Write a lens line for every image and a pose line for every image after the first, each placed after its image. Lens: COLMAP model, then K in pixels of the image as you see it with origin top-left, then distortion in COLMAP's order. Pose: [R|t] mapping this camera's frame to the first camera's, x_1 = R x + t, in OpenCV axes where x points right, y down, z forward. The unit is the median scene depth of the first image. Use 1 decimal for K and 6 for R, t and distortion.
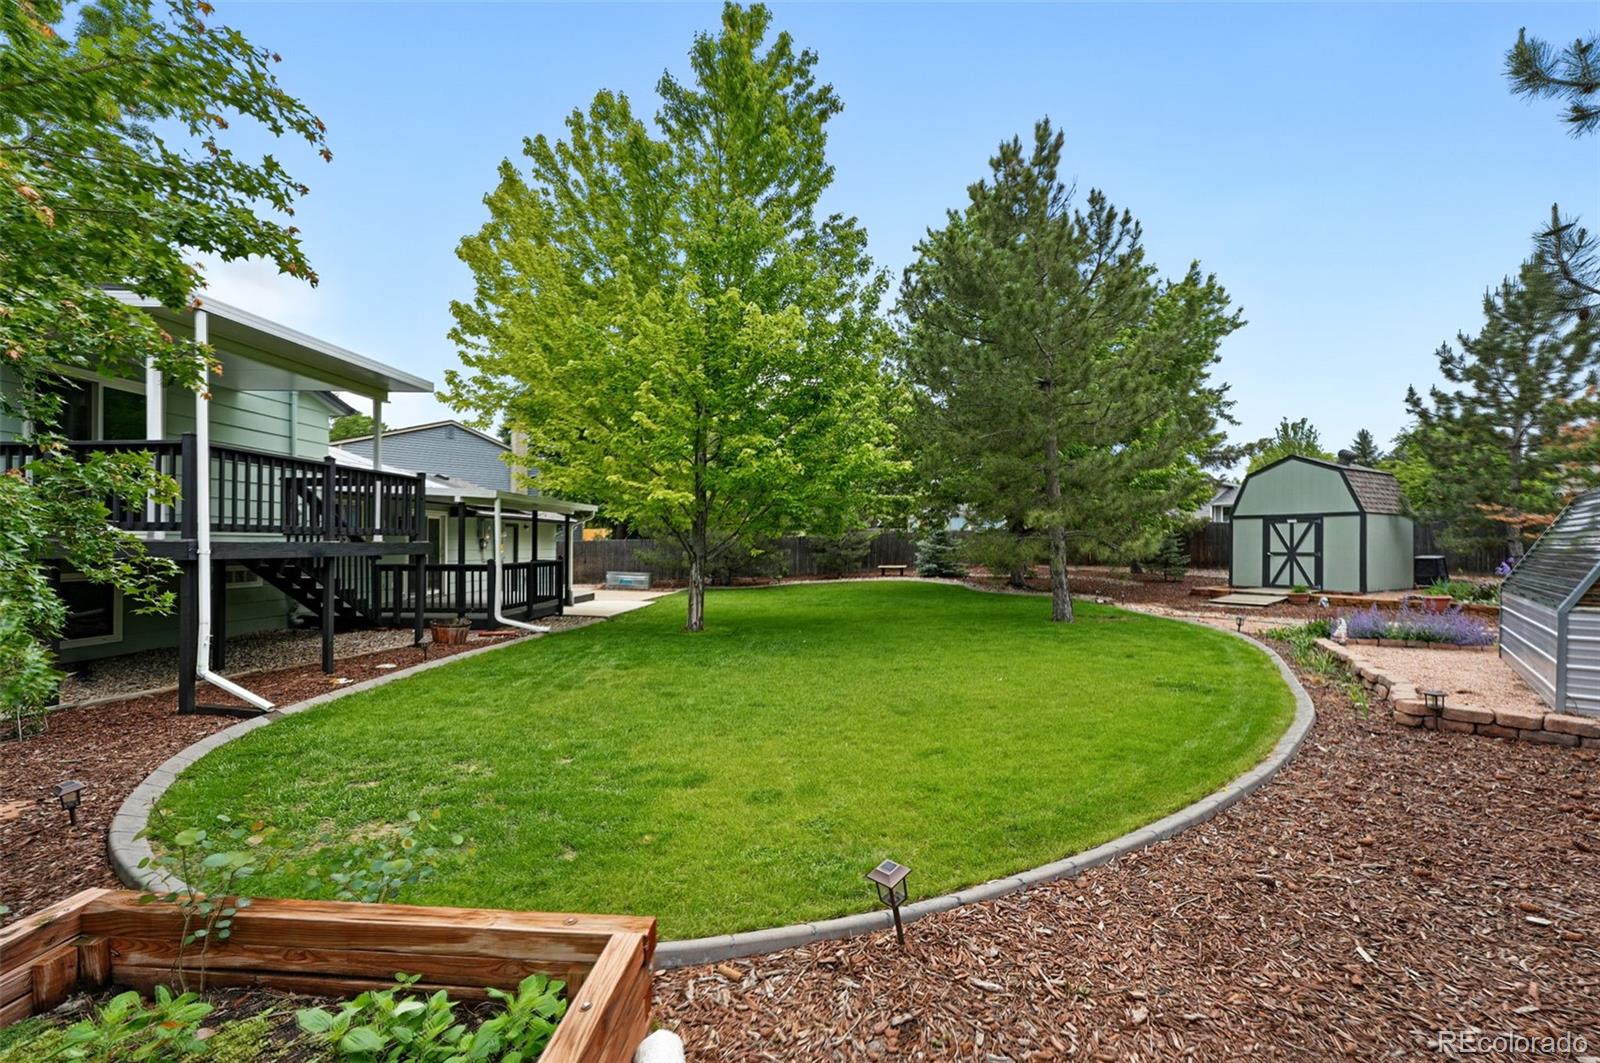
lens RADIAL K [[665.7, 0, 787.5], [0, 665.7, 556.5], [0, 0, 1]] dist [-0.001383, 0.000649]
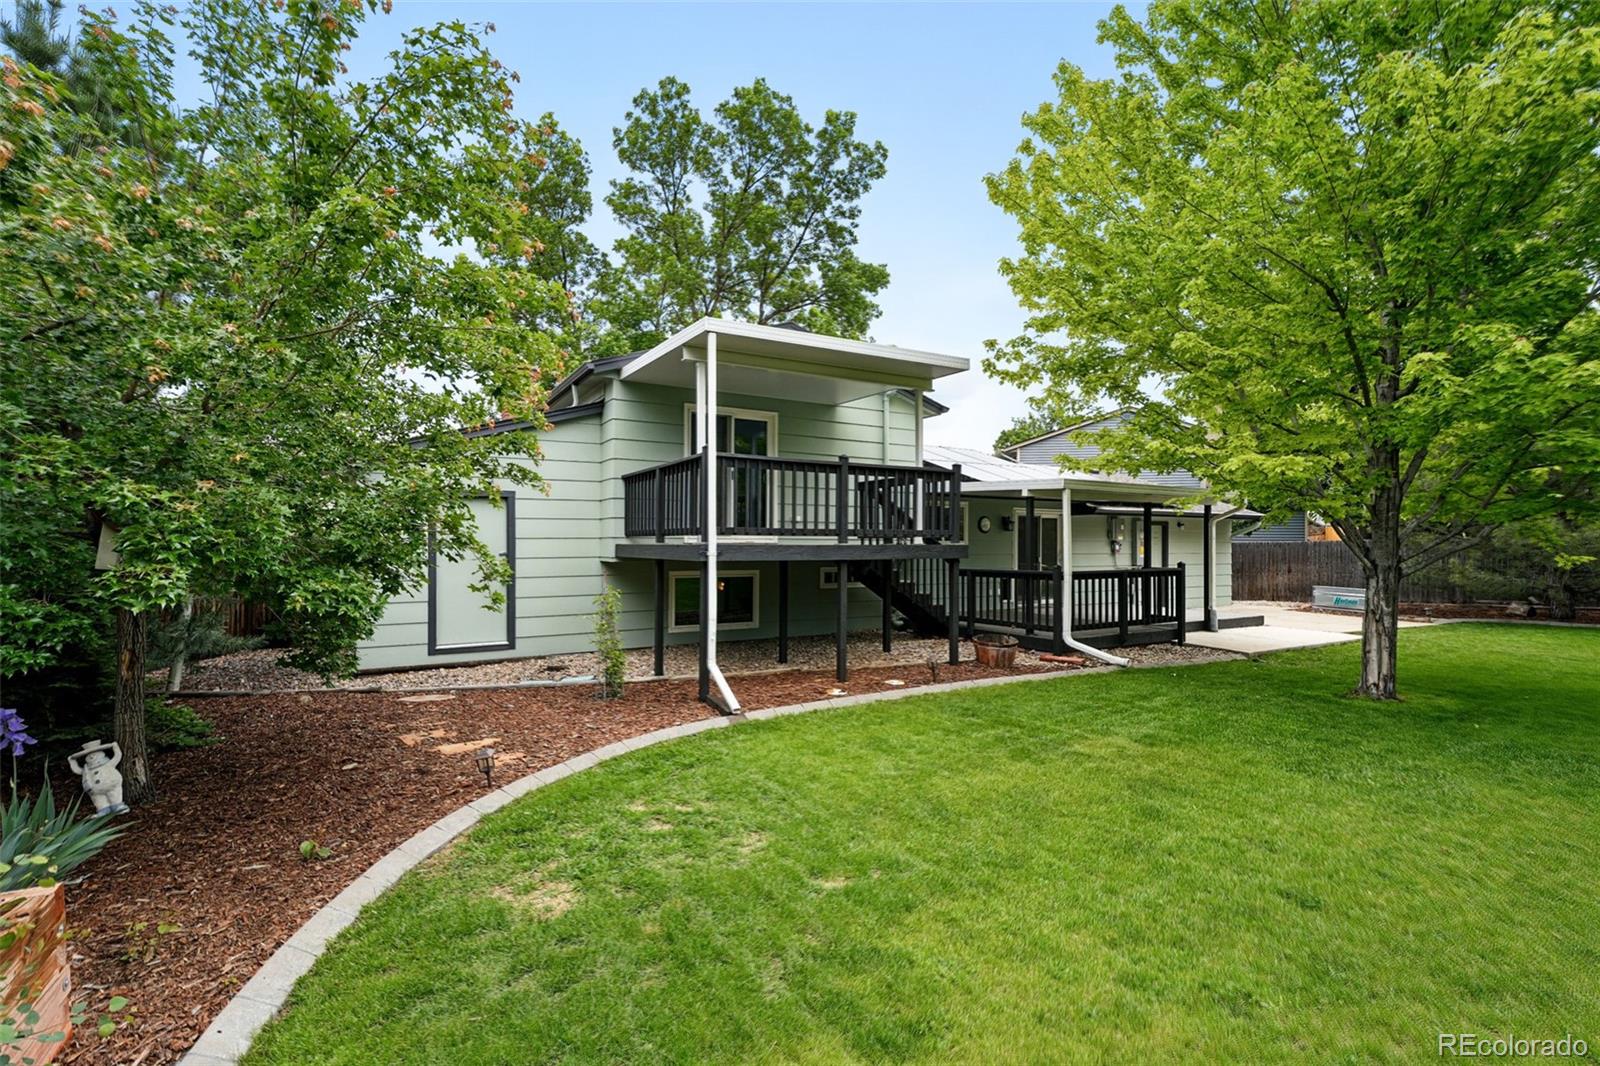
lens RADIAL K [[726.4, 0, 798.2], [0, 726.4, 540.8], [0, 0, 1]] dist [0.002300, -0.000017]
pose [[0.570925, -0.008210, -0.820961, 0.103135], [-0.014424, 0.999695, -0.020028, -0.003657], [0.820876, 0.023276, 0.570632, 0.260522]]
